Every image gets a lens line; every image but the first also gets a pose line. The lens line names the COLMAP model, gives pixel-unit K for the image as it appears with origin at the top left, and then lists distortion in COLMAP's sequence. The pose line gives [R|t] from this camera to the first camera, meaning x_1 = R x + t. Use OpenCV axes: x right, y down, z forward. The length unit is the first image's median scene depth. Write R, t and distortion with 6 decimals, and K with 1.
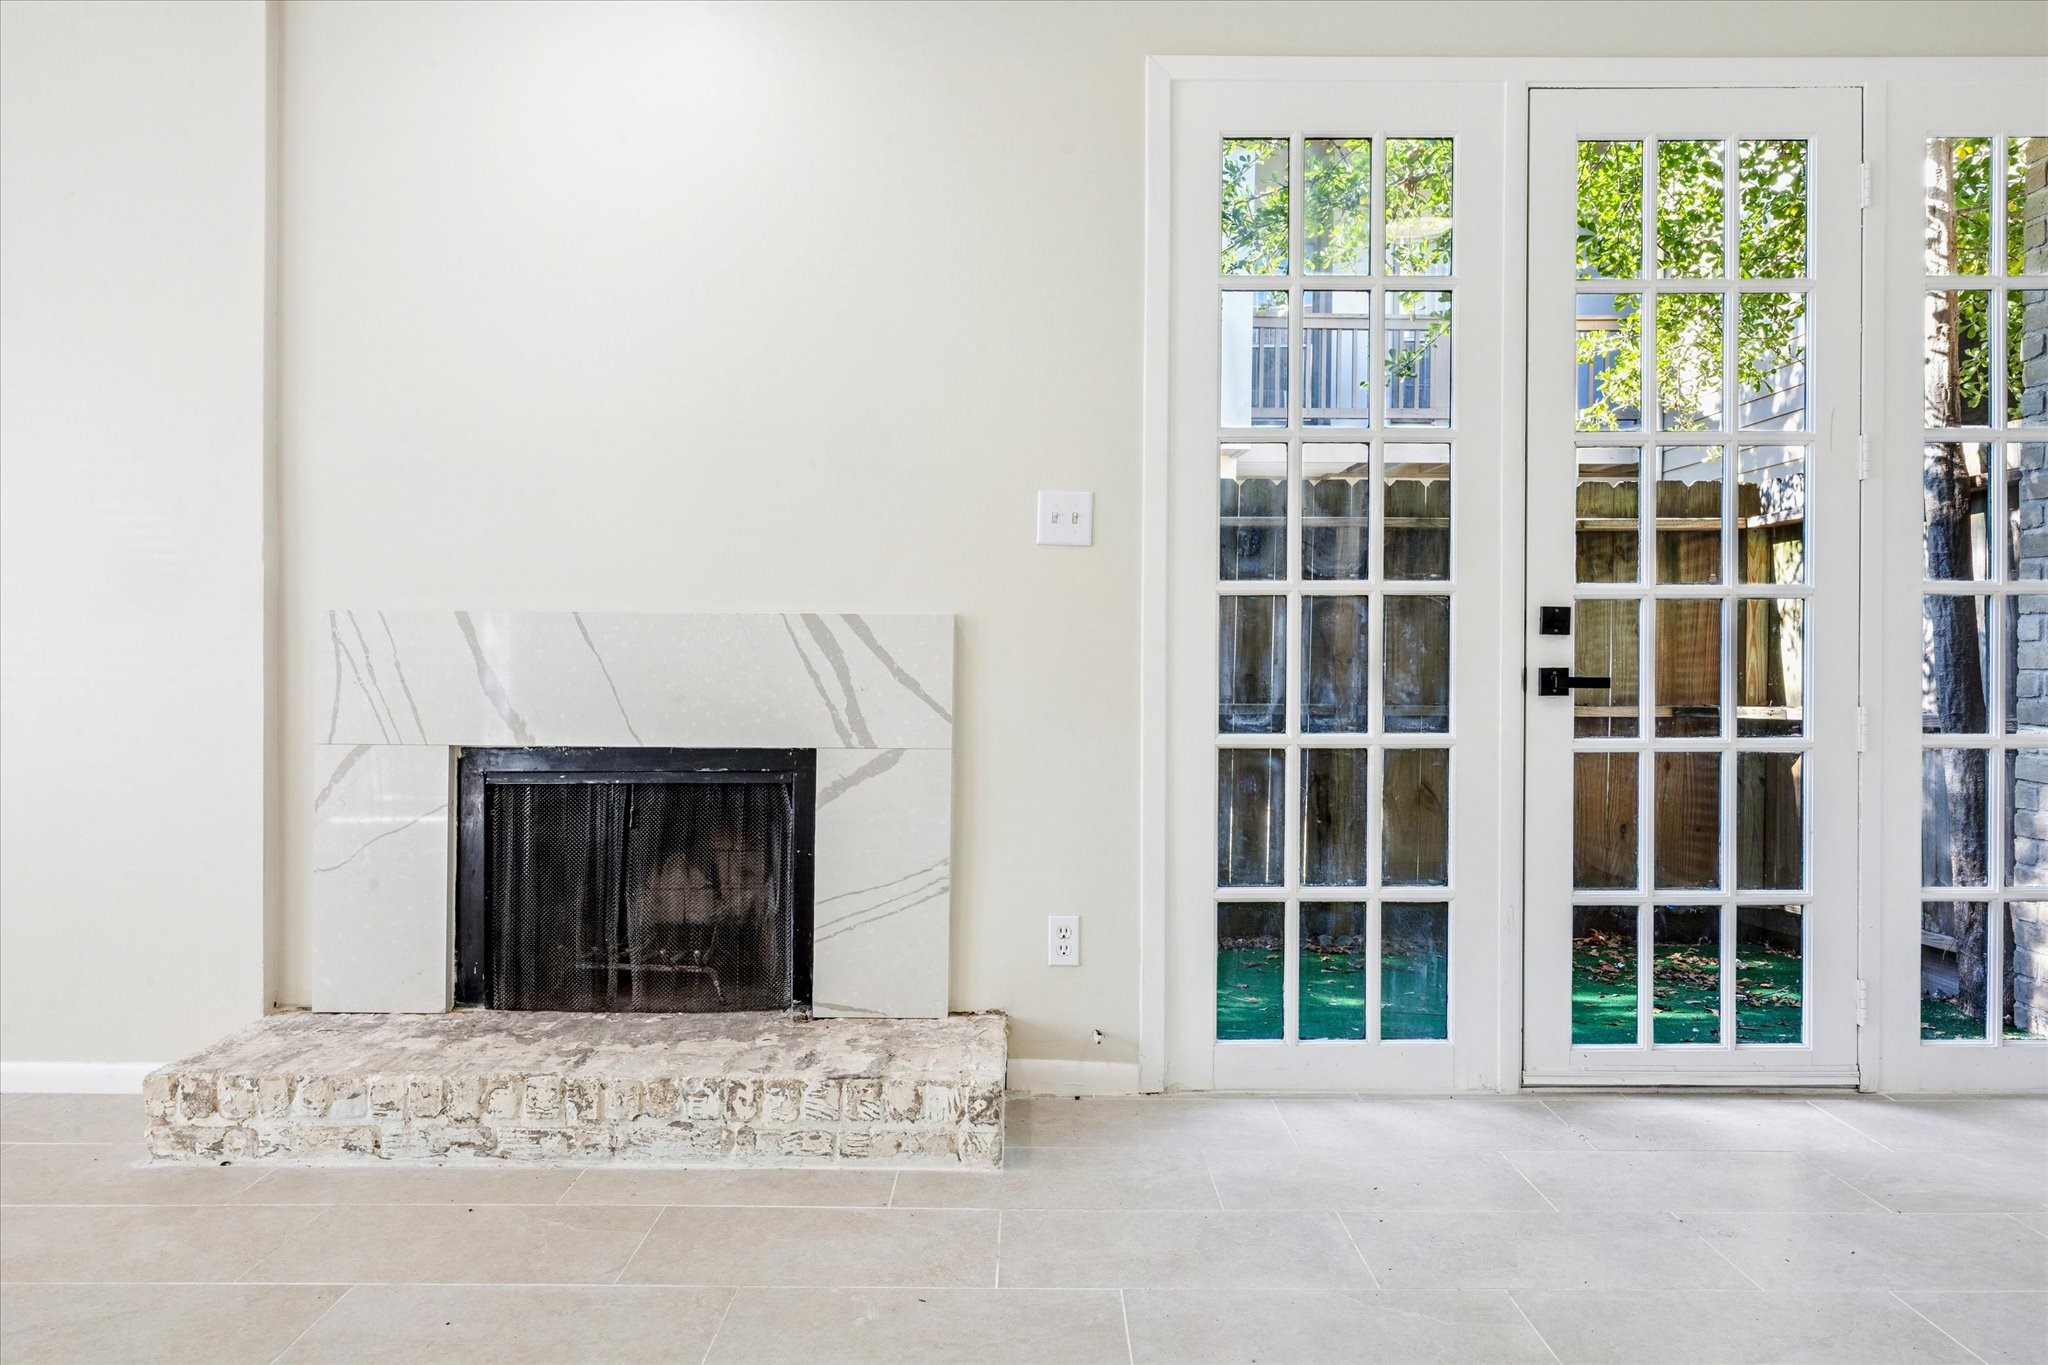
lens RADIAL K [[1276.4, 0, 1018.8], [0, 1276.4, 676.9], [0, 0, 1]] dist [-0.003873, -0.001557]
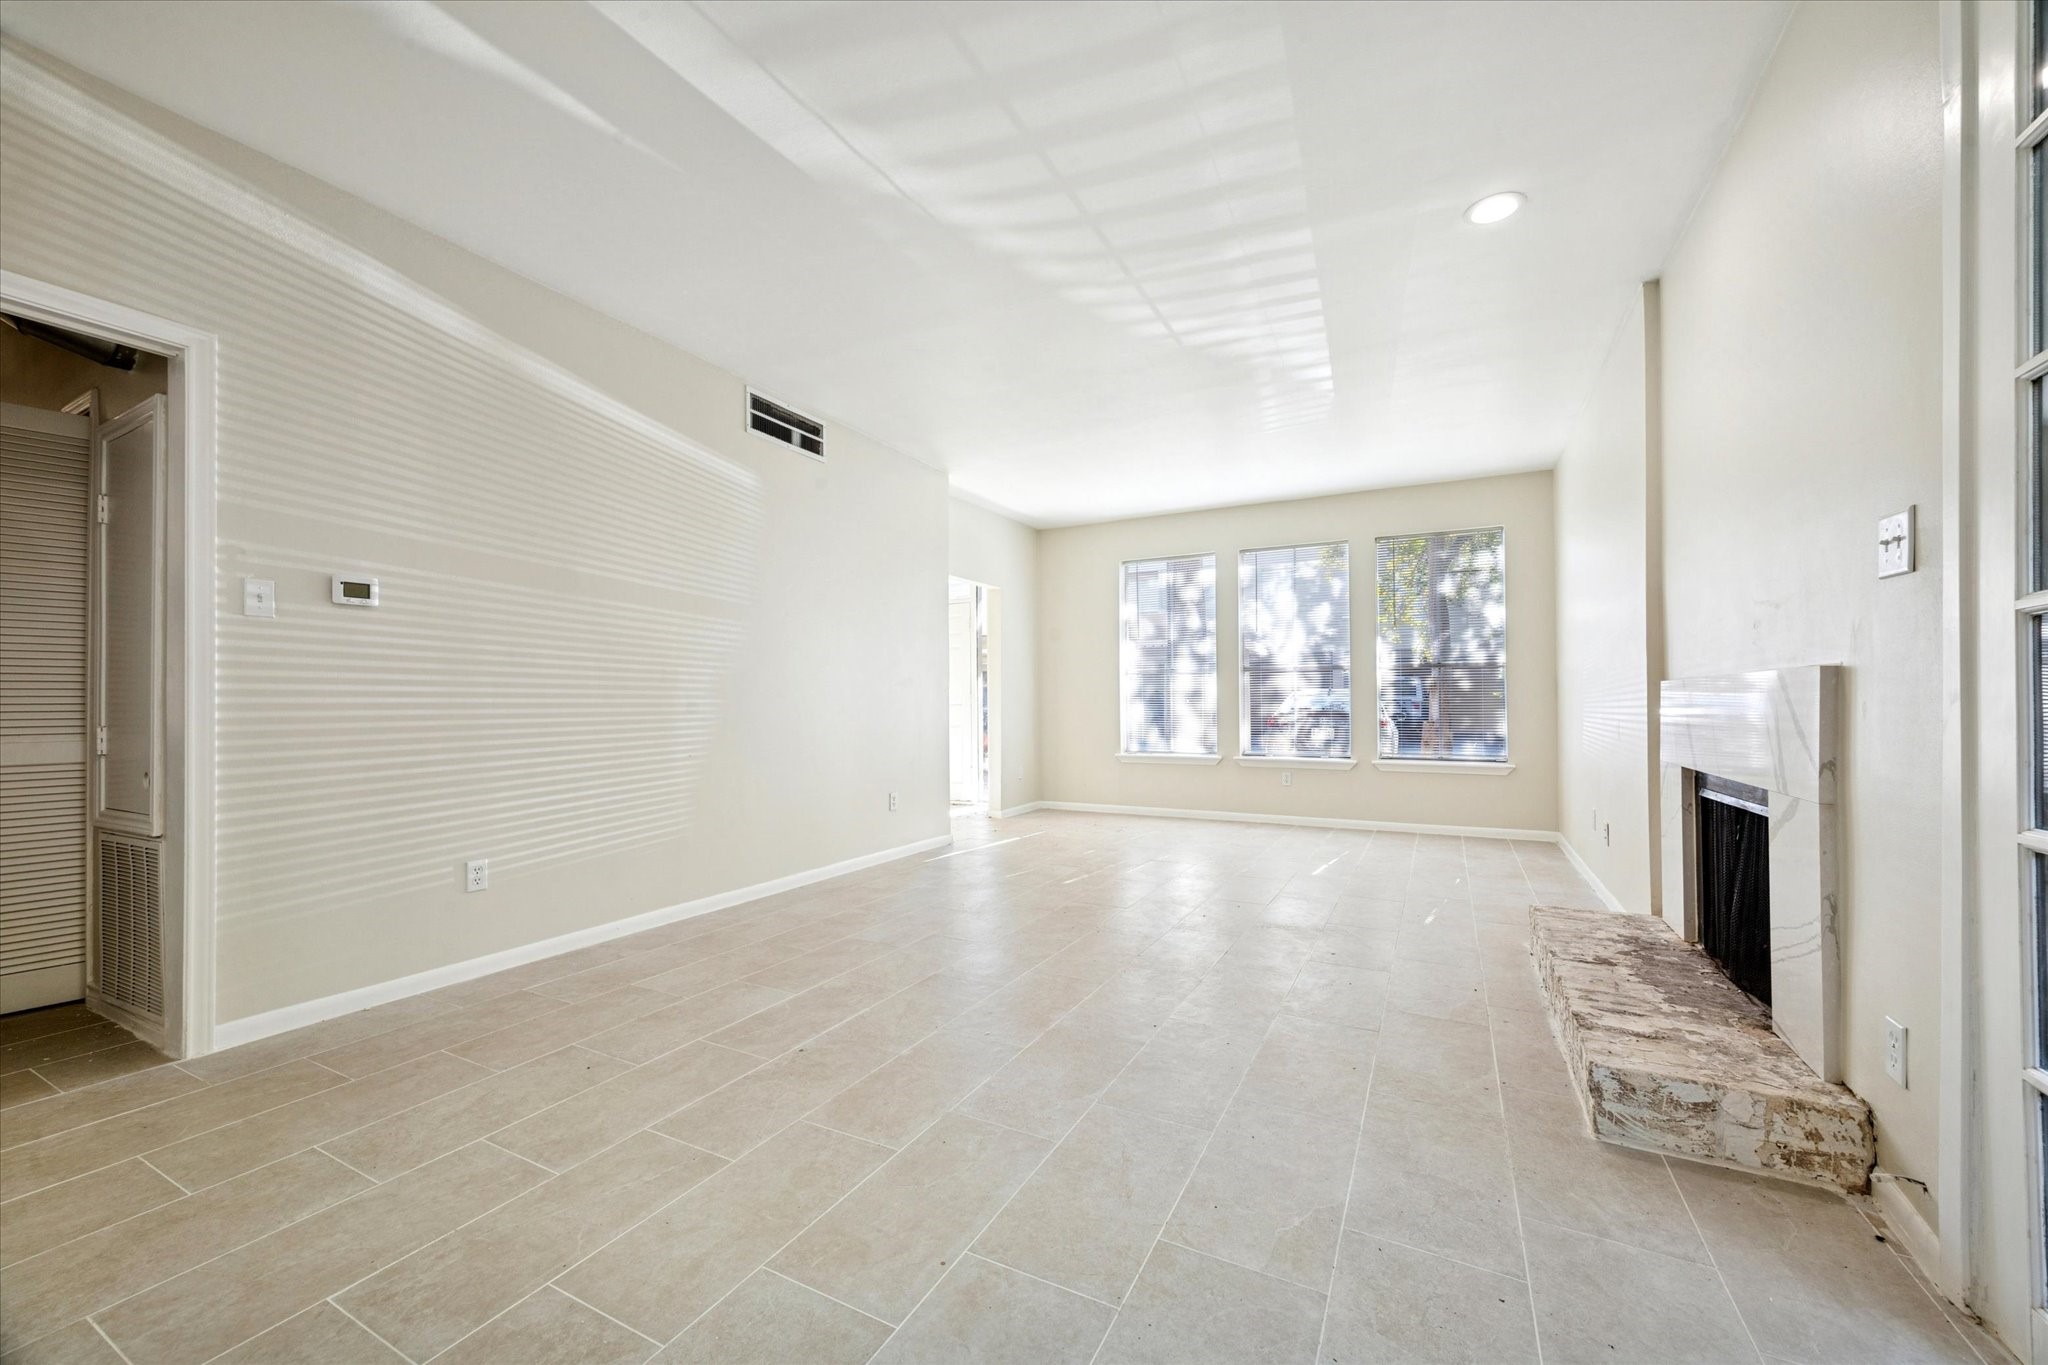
lens RADIAL K [[806.7, 0, 1028.0], [0, 806.7, 686.9], [0, 0, 1]] dist [-0.001140, -0.000467]
pose [[-0.478951, -0.023314, -0.877532, 0.841415], [-0.003994, 0.999695, -0.024379, -0.014632], [0.877833, -0.008172, -0.478898, 0.832199]]
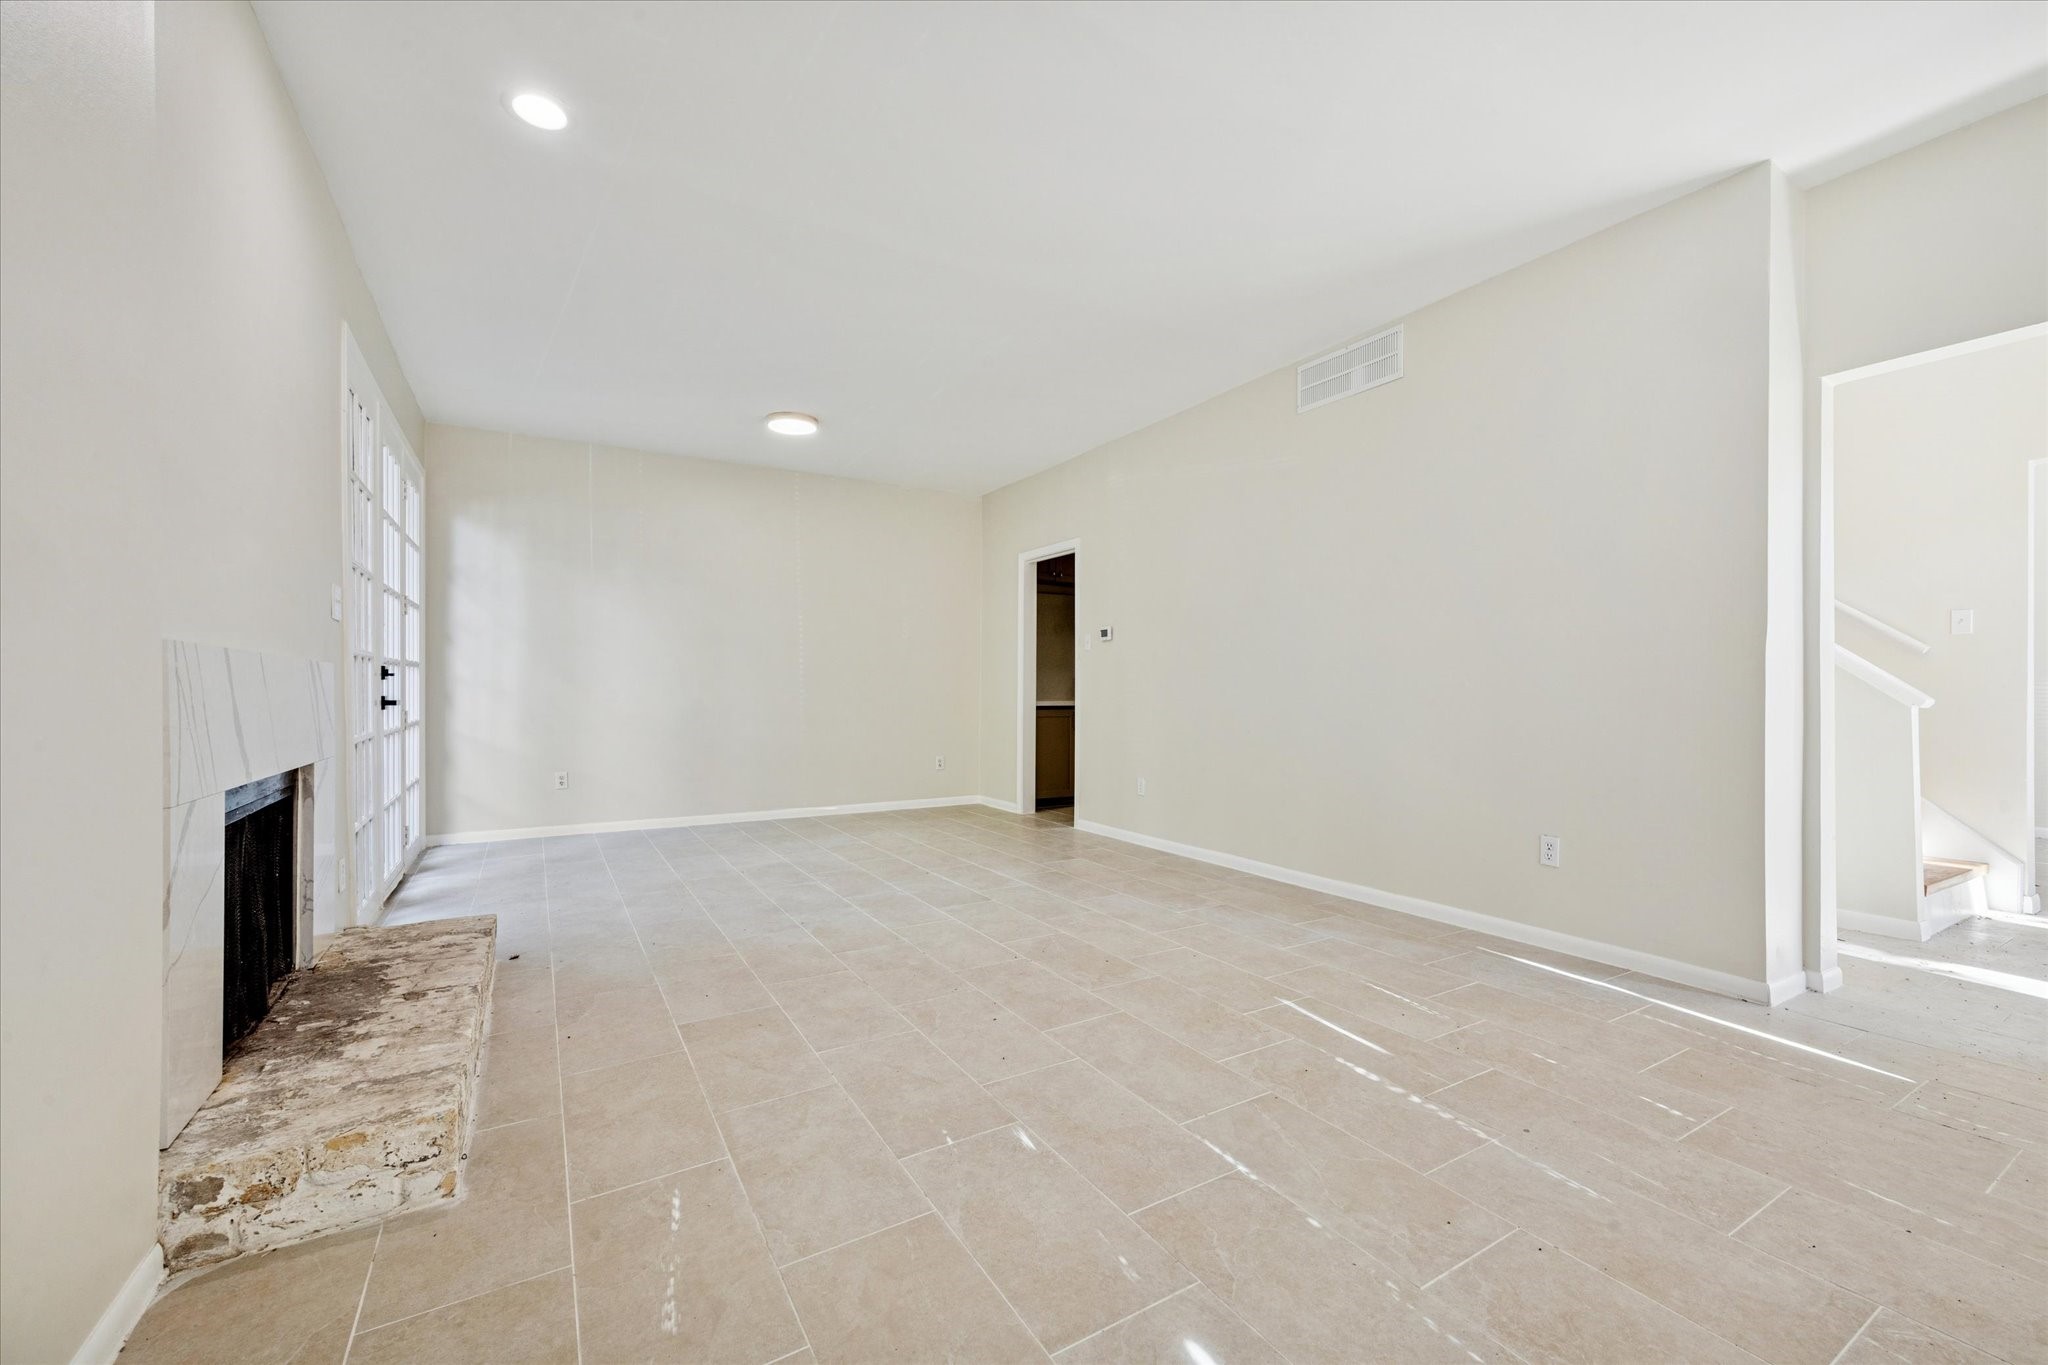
lens RADIAL K [[806.7, 0, 1028.0], [0, 806.7, 686.9], [0, 0, 1]] dist [-0.001140, -0.000467]
pose [[-0.498893, -0.006565, 0.866639, -1.342202], [0.001221, 0.999965, 0.008278, -0.027996], [-0.866663, 0.005188, -0.498868, 0.841260]]
